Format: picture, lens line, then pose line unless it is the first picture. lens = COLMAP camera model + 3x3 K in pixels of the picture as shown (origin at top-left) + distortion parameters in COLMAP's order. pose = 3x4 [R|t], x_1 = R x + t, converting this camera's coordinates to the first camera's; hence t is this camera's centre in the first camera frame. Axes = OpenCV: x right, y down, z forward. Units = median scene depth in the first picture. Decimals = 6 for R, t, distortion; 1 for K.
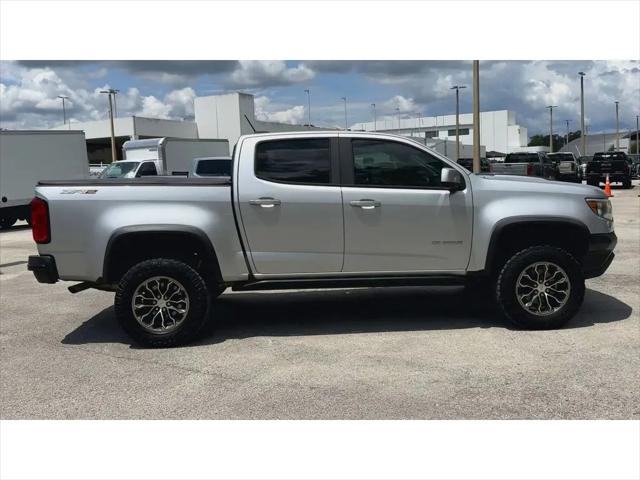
lens RADIAL K [[570.1, 0, 314.9], [0, 570.1, 233.5], [0, 0, 1]] dist [0.037966, -0.028345]
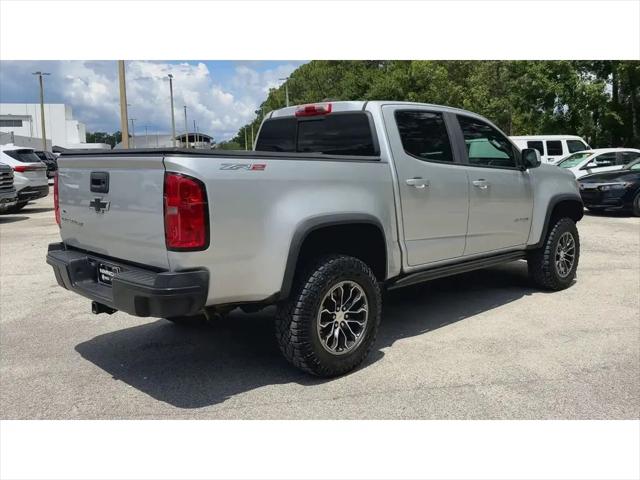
lens RADIAL K [[570.1, 0, 314.4], [0, 570.1, 241.5], [0, 0, 1]] dist [0.037966, -0.028345]
pose [[0.741596, -0.070325, 0.667150, -0.778154], [0.058023, 0.997487, 0.040649, -0.009790], [-0.668332, 0.008565, 0.743813, 0.454384]]
